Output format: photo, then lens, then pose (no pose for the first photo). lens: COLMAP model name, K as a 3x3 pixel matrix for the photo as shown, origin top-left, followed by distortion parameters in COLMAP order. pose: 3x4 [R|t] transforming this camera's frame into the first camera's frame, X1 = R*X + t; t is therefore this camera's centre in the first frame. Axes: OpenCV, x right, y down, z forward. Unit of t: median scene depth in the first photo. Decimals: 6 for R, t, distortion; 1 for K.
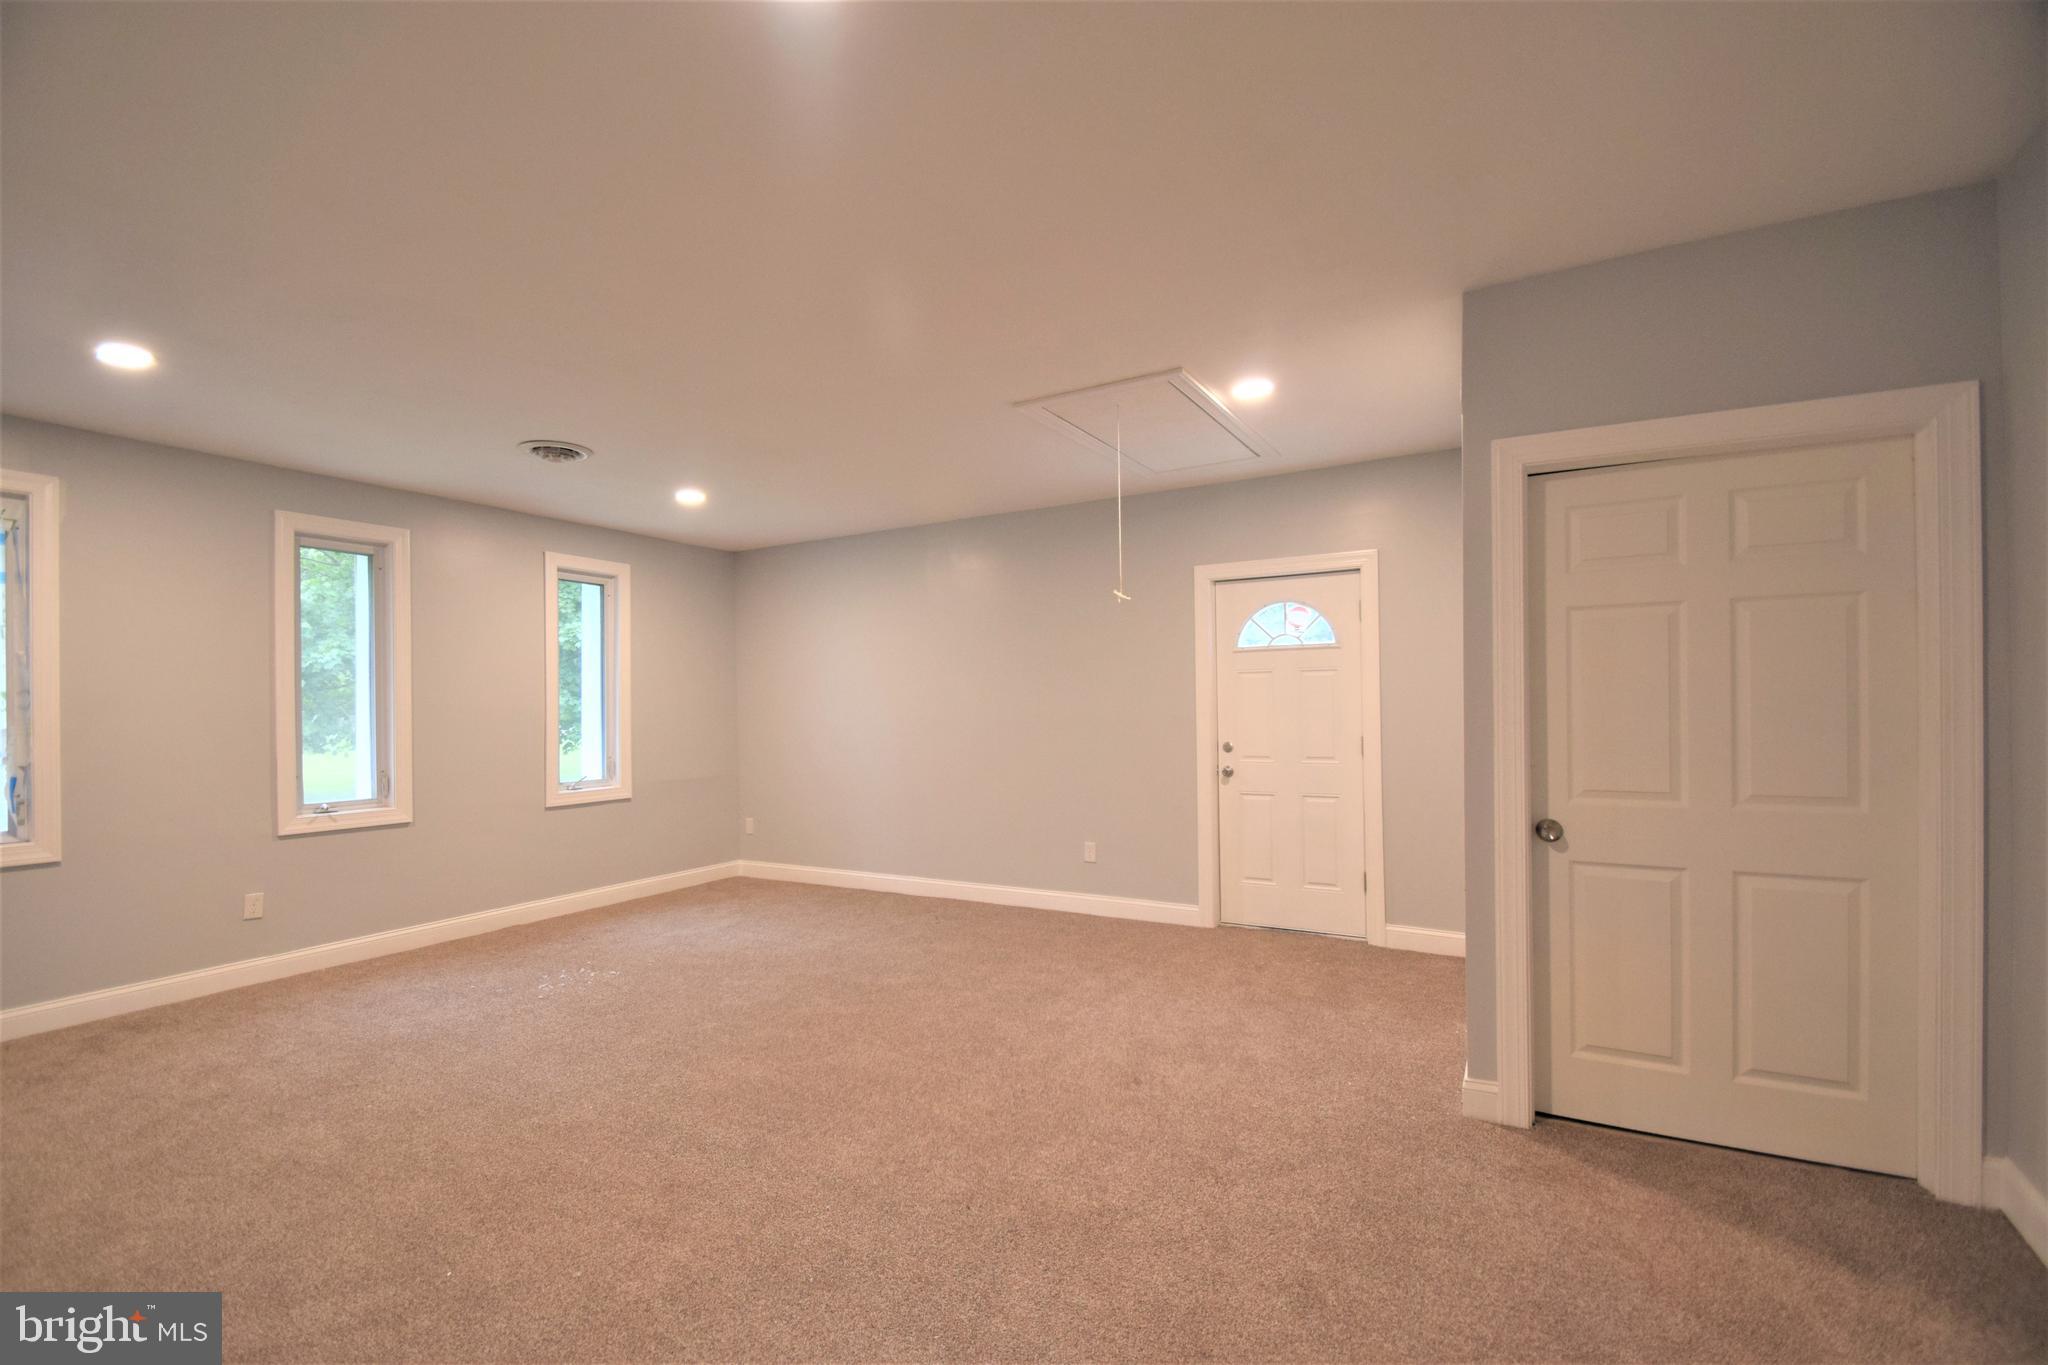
lens RADIAL K [[898.5, 0, 990.8], [0, 898.5, 703.8], [0, 0, 1]] dist [0.014377, -0.017155]
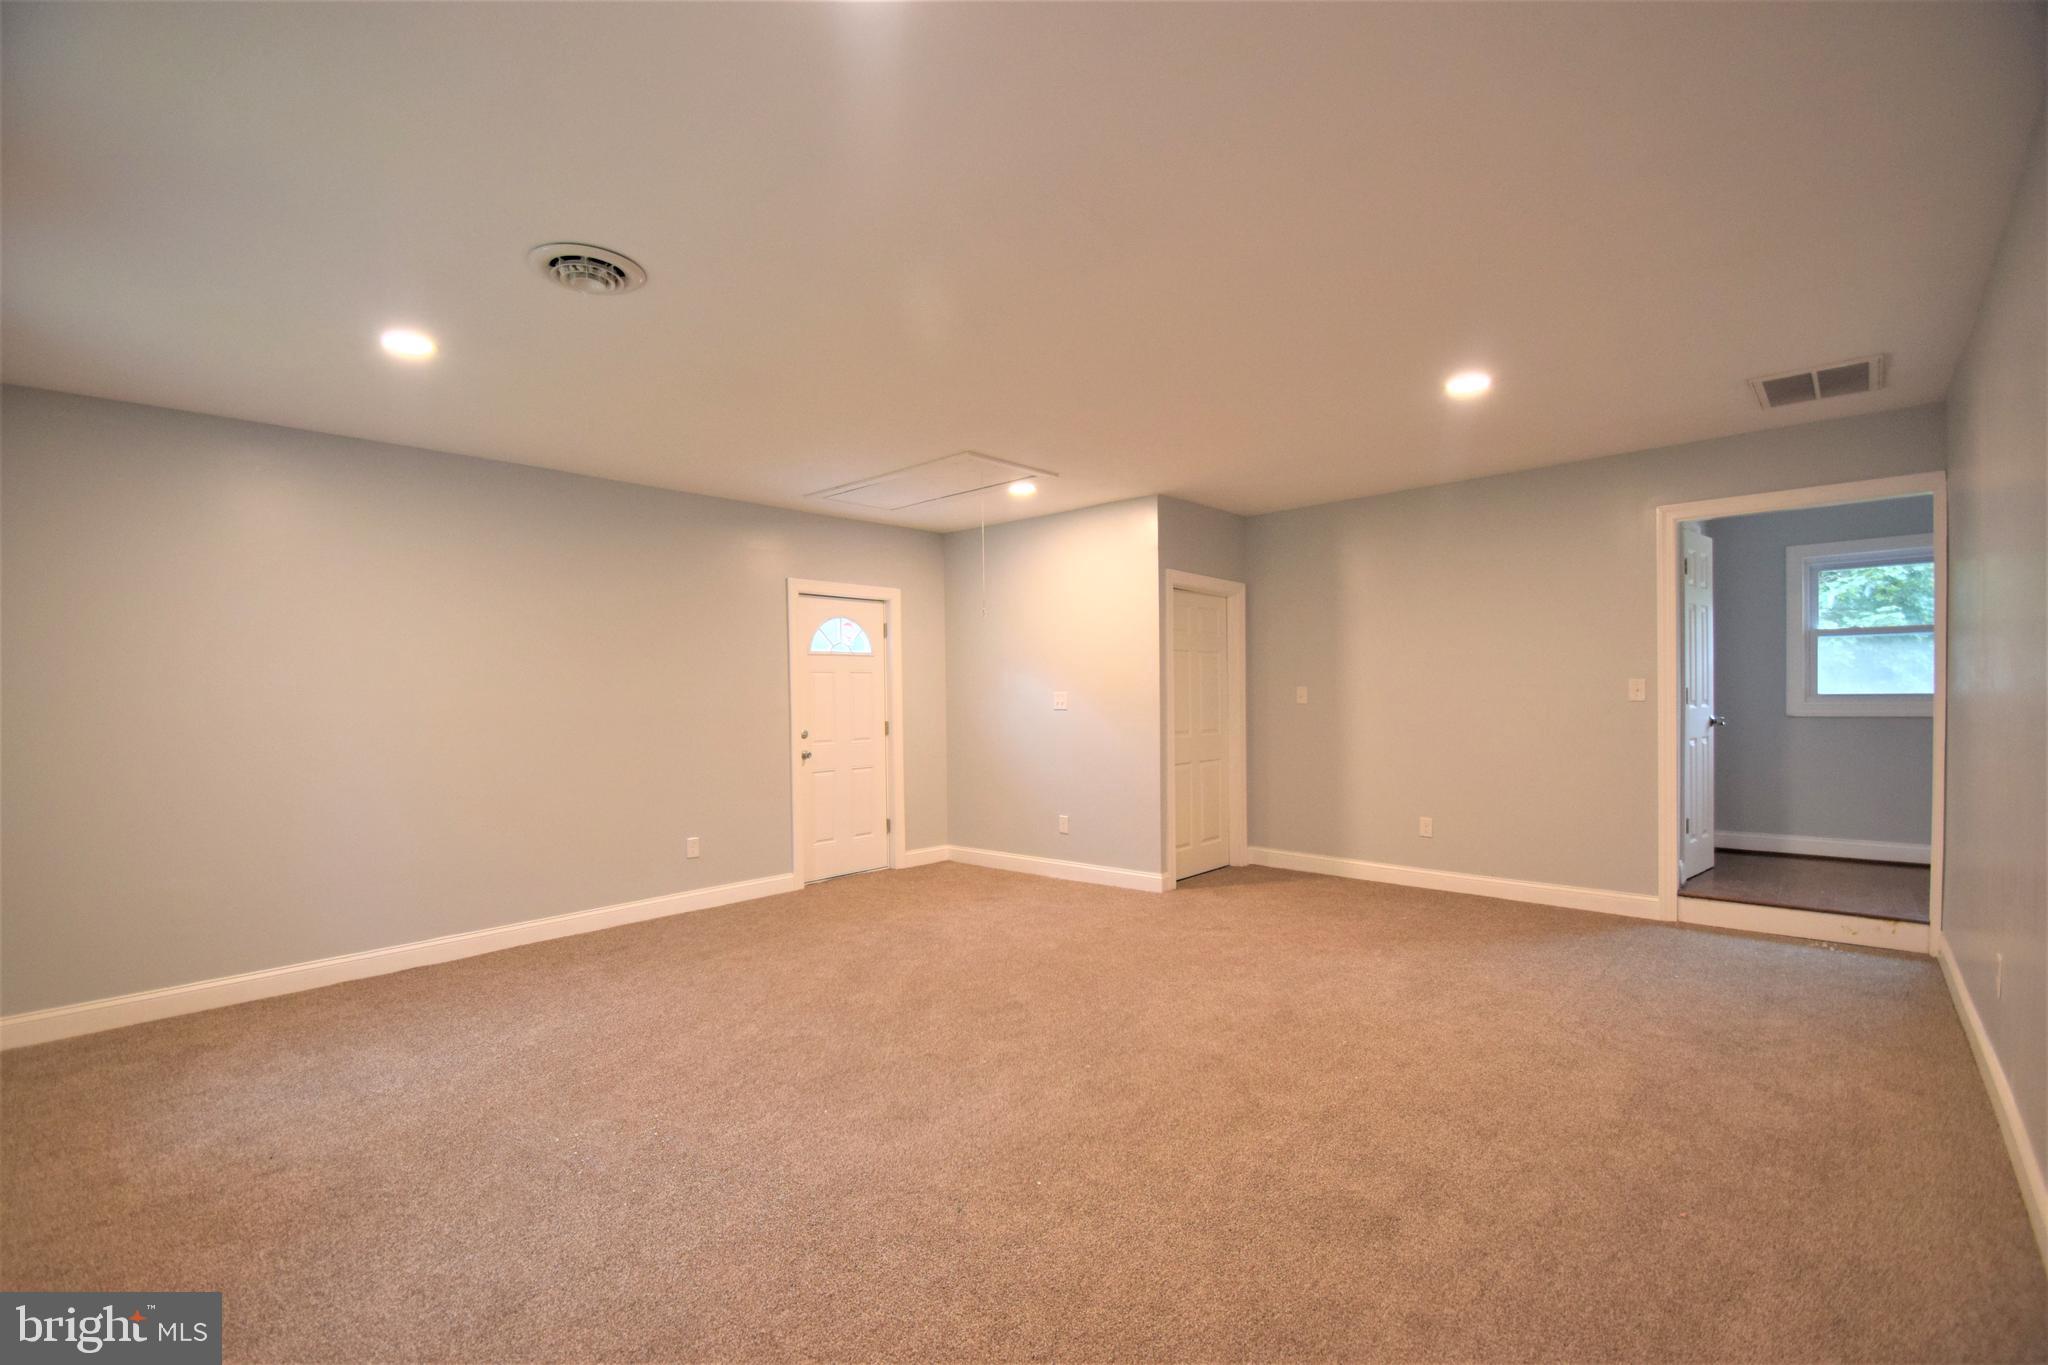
lens RADIAL K [[898.5, 0, 990.8], [0, 898.5, 703.8], [0, 0, 1]] dist [0.014377, -0.017155]
pose [[0.220495, 0.001460, 0.975387, -0.888347], [0.011117, 0.999930, -0.004010, 0.016327], [-0.975325, 0.011728, 0.220464, 0.524623]]
